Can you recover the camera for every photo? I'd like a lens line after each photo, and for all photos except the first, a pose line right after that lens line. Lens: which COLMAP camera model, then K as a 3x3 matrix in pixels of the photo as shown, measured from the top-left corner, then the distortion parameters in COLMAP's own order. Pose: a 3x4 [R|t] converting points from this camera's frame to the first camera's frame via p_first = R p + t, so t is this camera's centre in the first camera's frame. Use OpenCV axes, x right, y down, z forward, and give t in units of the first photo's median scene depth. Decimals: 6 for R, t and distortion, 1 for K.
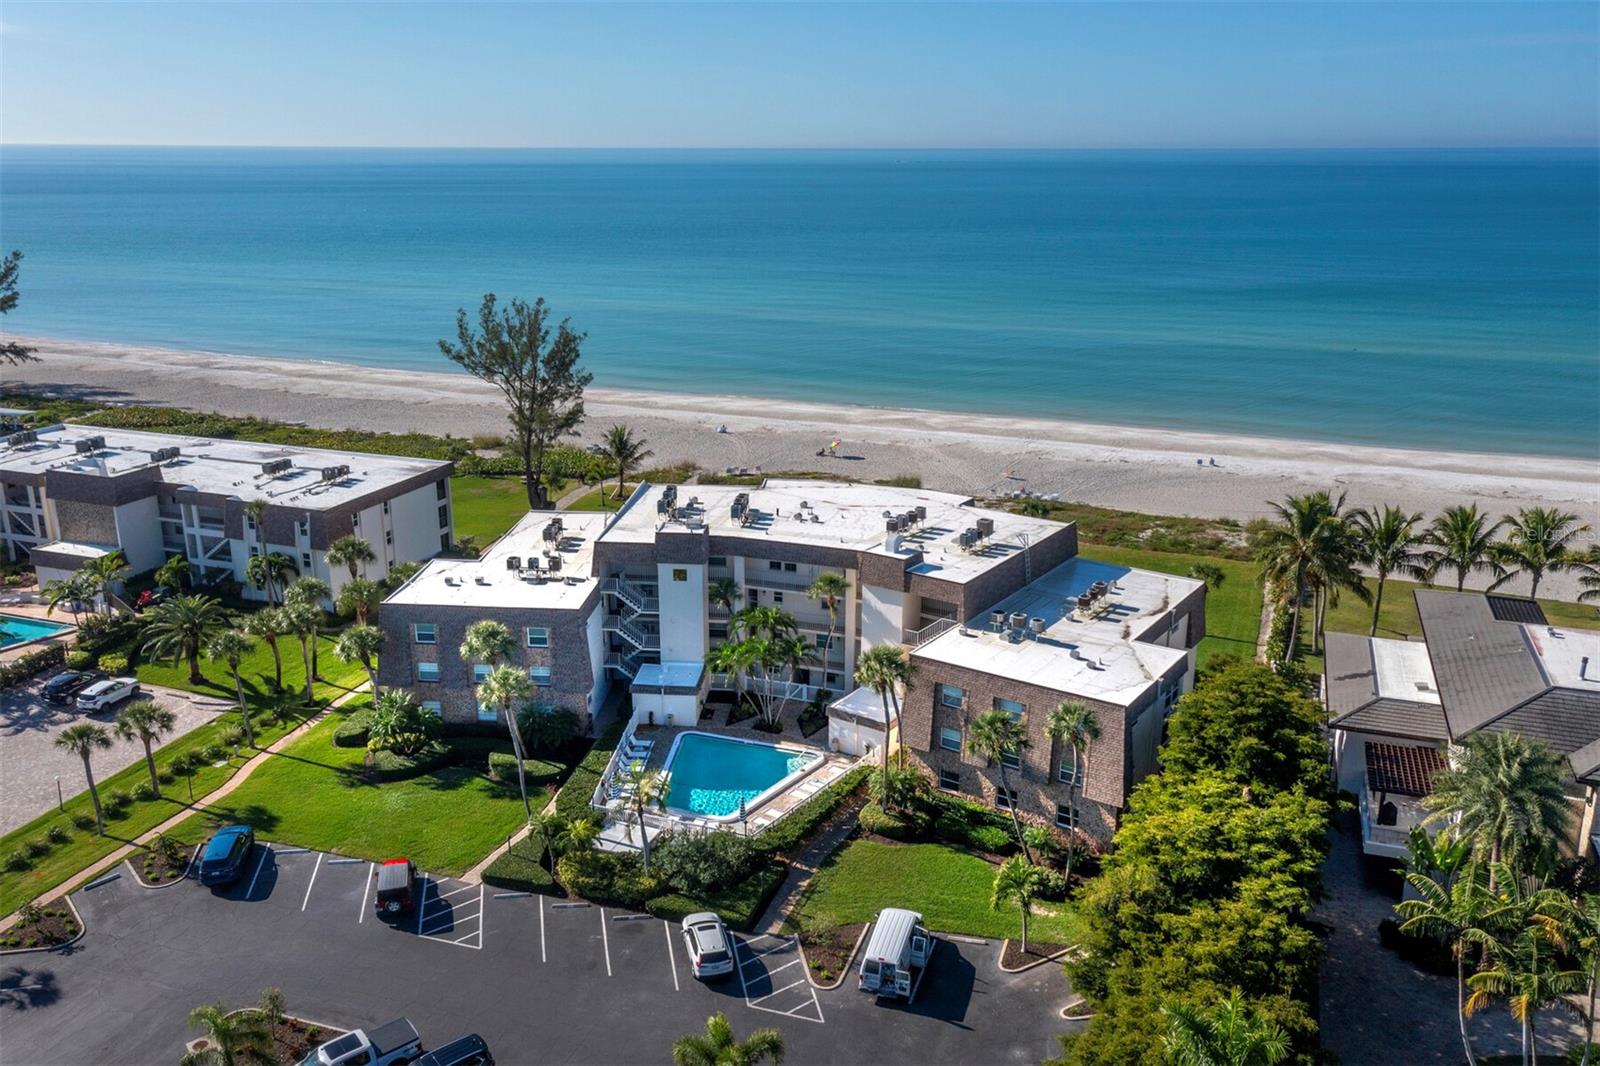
lens RADIAL K [[1274.5, 0, 800.0], [0, 1274.5, 533.0], [0, 0, 1]] dist [-0.008742, 0.049610]
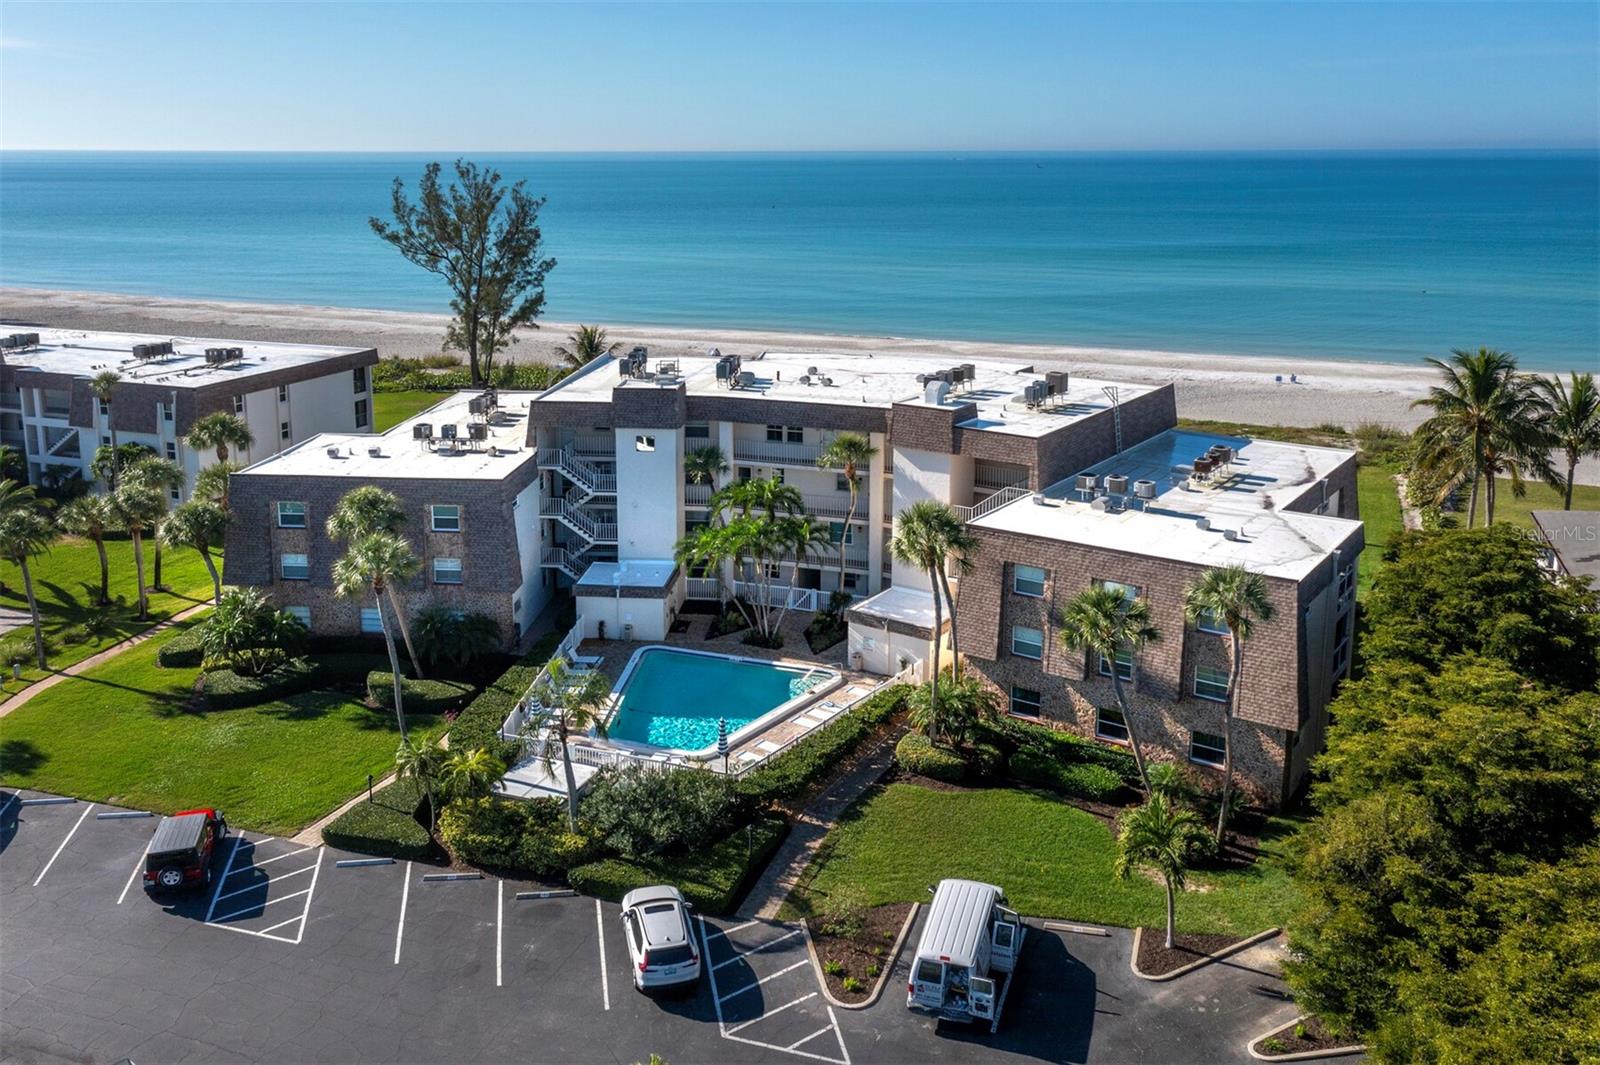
lens RADIAL K [[1301.7, 0, 815.0], [0, 1301.7, 535.6], [0, 0, 1]] dist [-0.007583, 0.044156]
pose [[0.999962, 0.002596, 0.008345, -0.002275], [-0.002607, 0.999996, 0.001346, 0.097982], [-0.008342, -0.001368, 0.999964, 0.281927]]
